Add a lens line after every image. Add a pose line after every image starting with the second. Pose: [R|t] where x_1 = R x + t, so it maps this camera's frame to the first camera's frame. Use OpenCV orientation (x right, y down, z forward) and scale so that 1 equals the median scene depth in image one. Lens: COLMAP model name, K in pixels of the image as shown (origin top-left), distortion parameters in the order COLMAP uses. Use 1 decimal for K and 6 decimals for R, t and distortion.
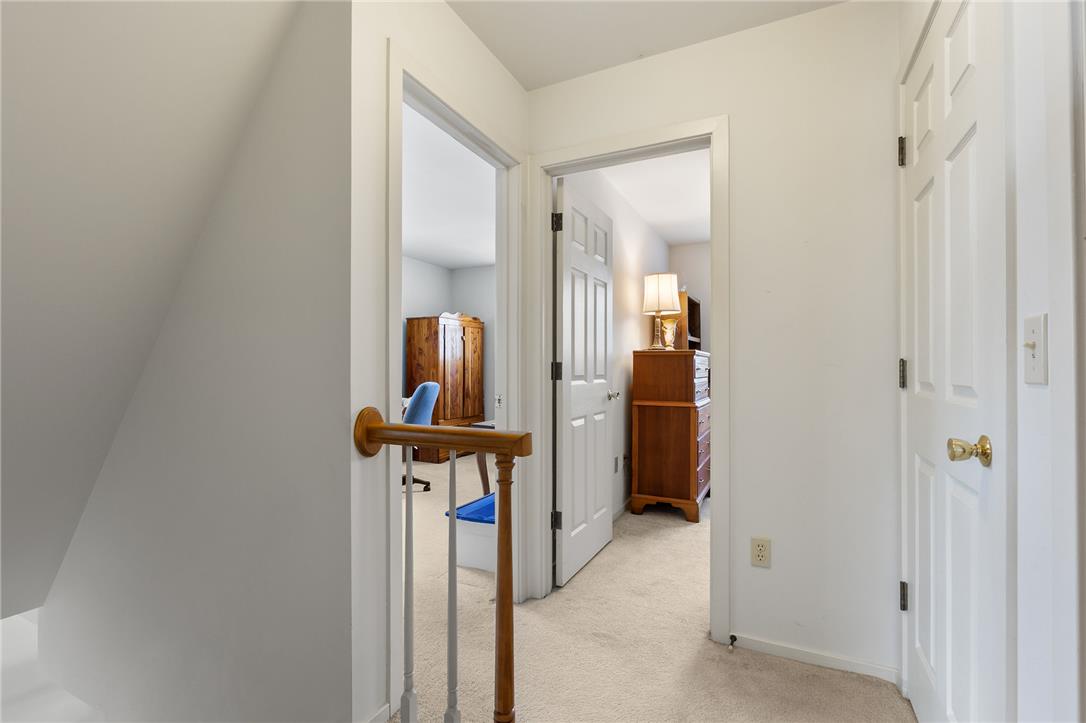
lens RADIAL K [[488.0, 0, 547.0], [0, 488.0, 366.2], [0, 0, 1]] dist [-0.001056, 0.000408]
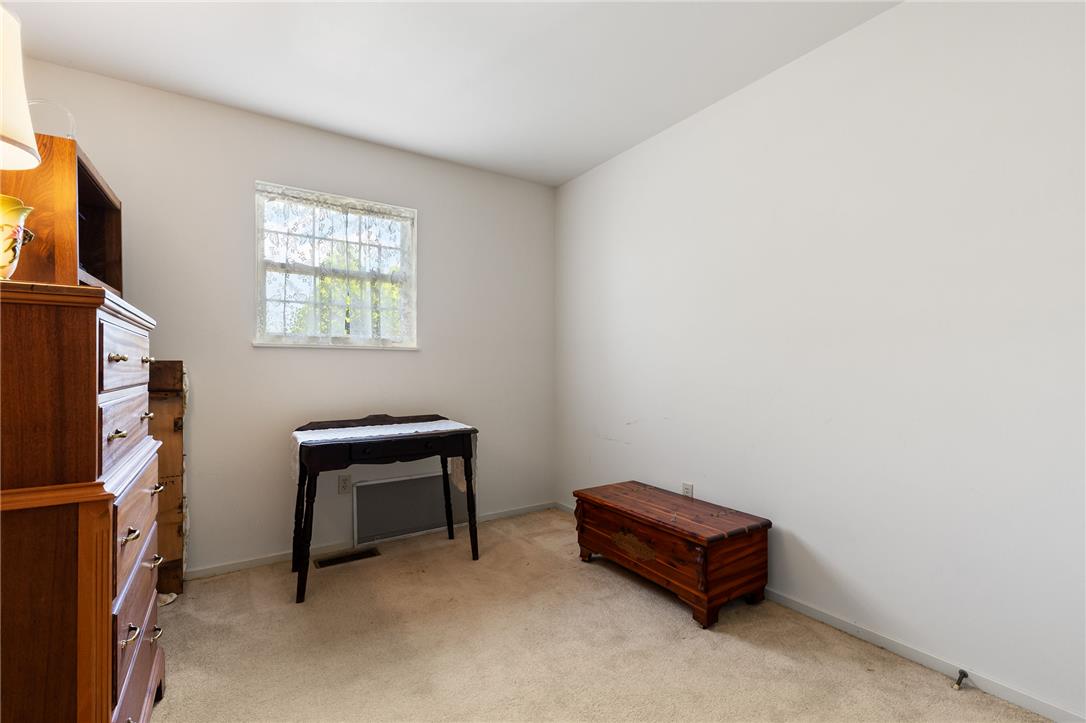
lens RADIAL K [[488.0, 0, 547.0], [0, 488.0, 366.2], [0, 0, 1]] dist [-0.001056, 0.000408]
pose [[0.517489, 0.001204, 0.855689, 0.156077], [0.002723, 0.999992, -0.003054, 0.009102], [-0.855685, 0.003911, 0.517482, 0.506318]]
